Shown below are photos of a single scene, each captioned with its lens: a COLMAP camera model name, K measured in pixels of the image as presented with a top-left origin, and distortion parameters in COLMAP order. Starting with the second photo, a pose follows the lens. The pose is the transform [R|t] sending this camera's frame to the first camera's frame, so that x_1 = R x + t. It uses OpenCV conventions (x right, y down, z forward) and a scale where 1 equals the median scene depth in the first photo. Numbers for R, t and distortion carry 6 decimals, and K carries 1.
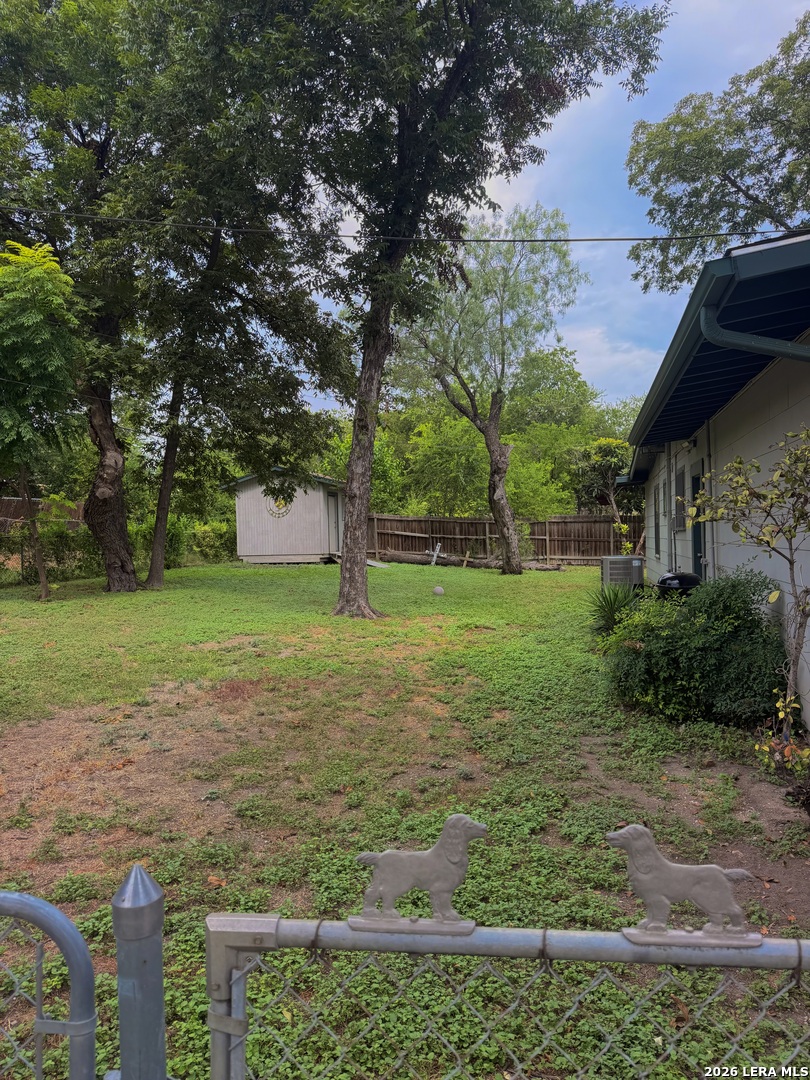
lens RADIAL K [[784.3, 0, 405.0], [0, 784.3, 540.0], [0, 0, 1]] dist [0.016497, 0.002036]
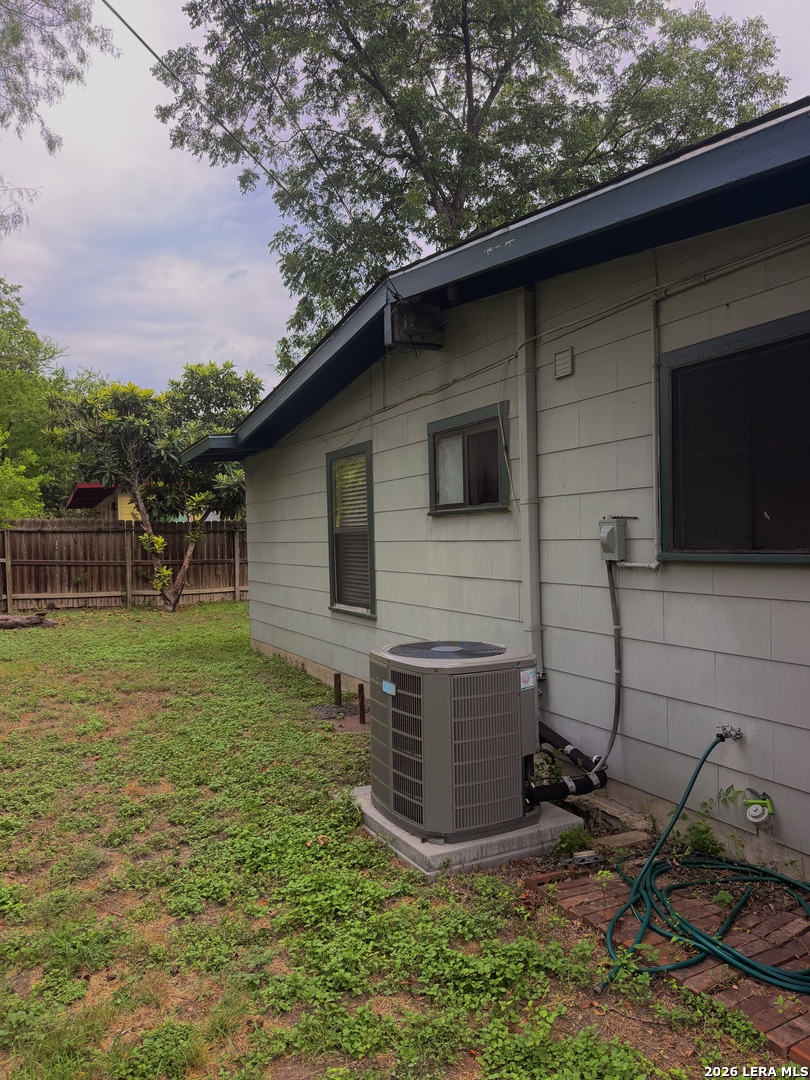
lens RADIAL K [[784.3, 0, 405.0], [0, 784.3, 540.0], [0, 0, 1]] dist [0.016497, 0.002036]
pose [[0.763028, -0.002487, 0.646361, 0.043312], [0.011198, 0.999893, -0.009373, -0.009304], [-0.646269, 0.014390, 0.762974, 0.431302]]
